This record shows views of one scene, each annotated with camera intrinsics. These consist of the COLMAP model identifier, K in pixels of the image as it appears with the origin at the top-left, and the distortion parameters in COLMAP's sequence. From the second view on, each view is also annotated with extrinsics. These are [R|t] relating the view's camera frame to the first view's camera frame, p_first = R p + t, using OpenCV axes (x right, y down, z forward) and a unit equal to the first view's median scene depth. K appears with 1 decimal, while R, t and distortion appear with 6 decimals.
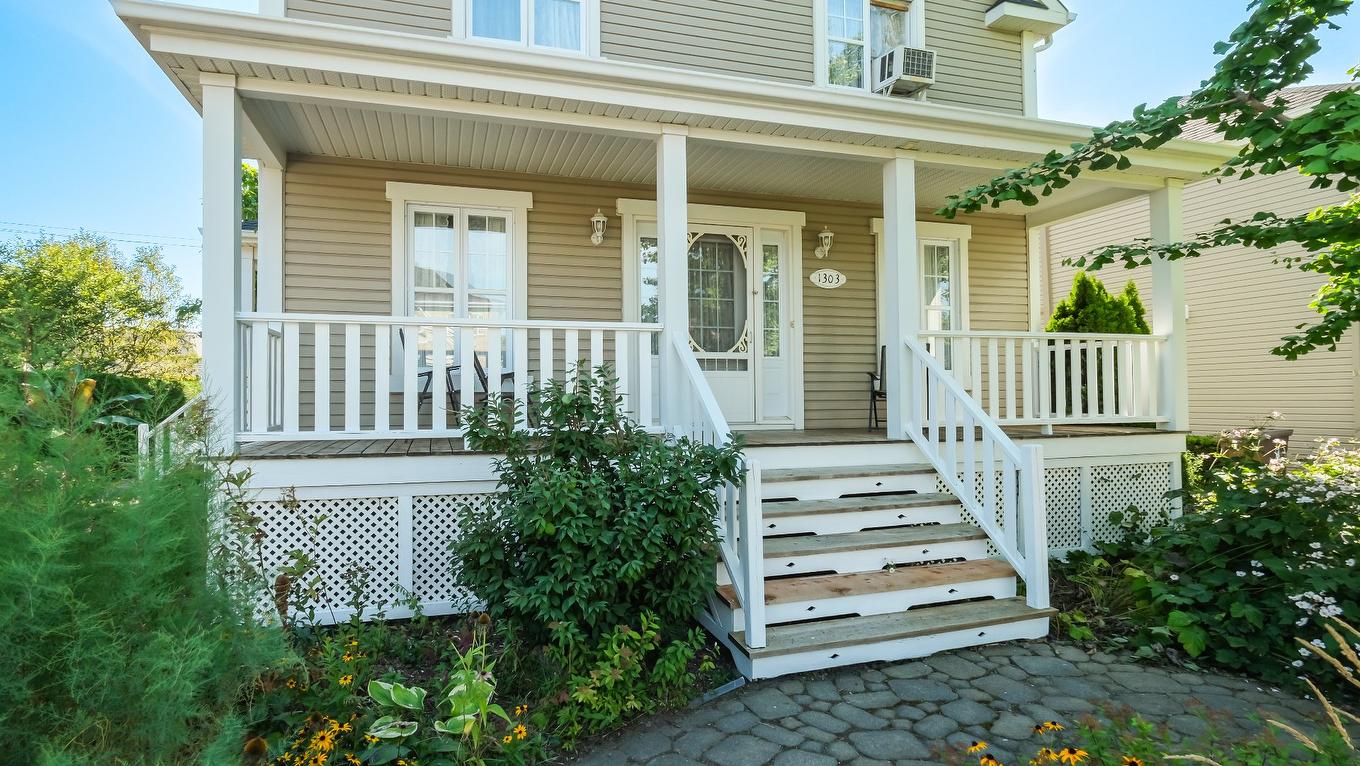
lens RADIAL K [[619.1, 0, 595.9], [0, 619.1, 374.7], [0, 0, 1]] dist [-0.000849, -0.000265]
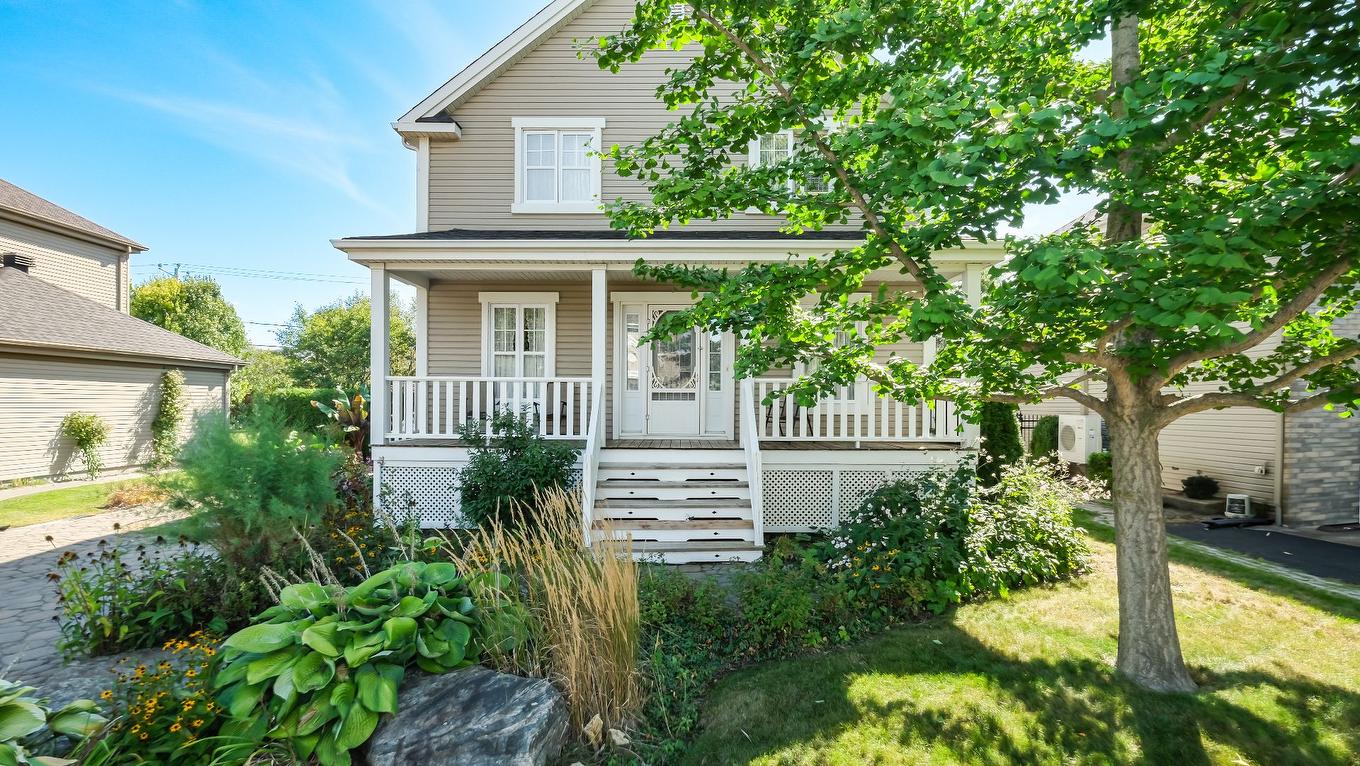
lens RADIAL K [[678.5, 0, 680.0], [0, 678.5, 383.0], [0, 0, 1]] dist [0.000507, -0.000089]
pose [[0.946233, 0.000180, -0.323485, 0.844734], [0.003621, 0.999931, 0.011148, -0.076435], [0.323465, -0.011720, 0.946168, -0.653406]]
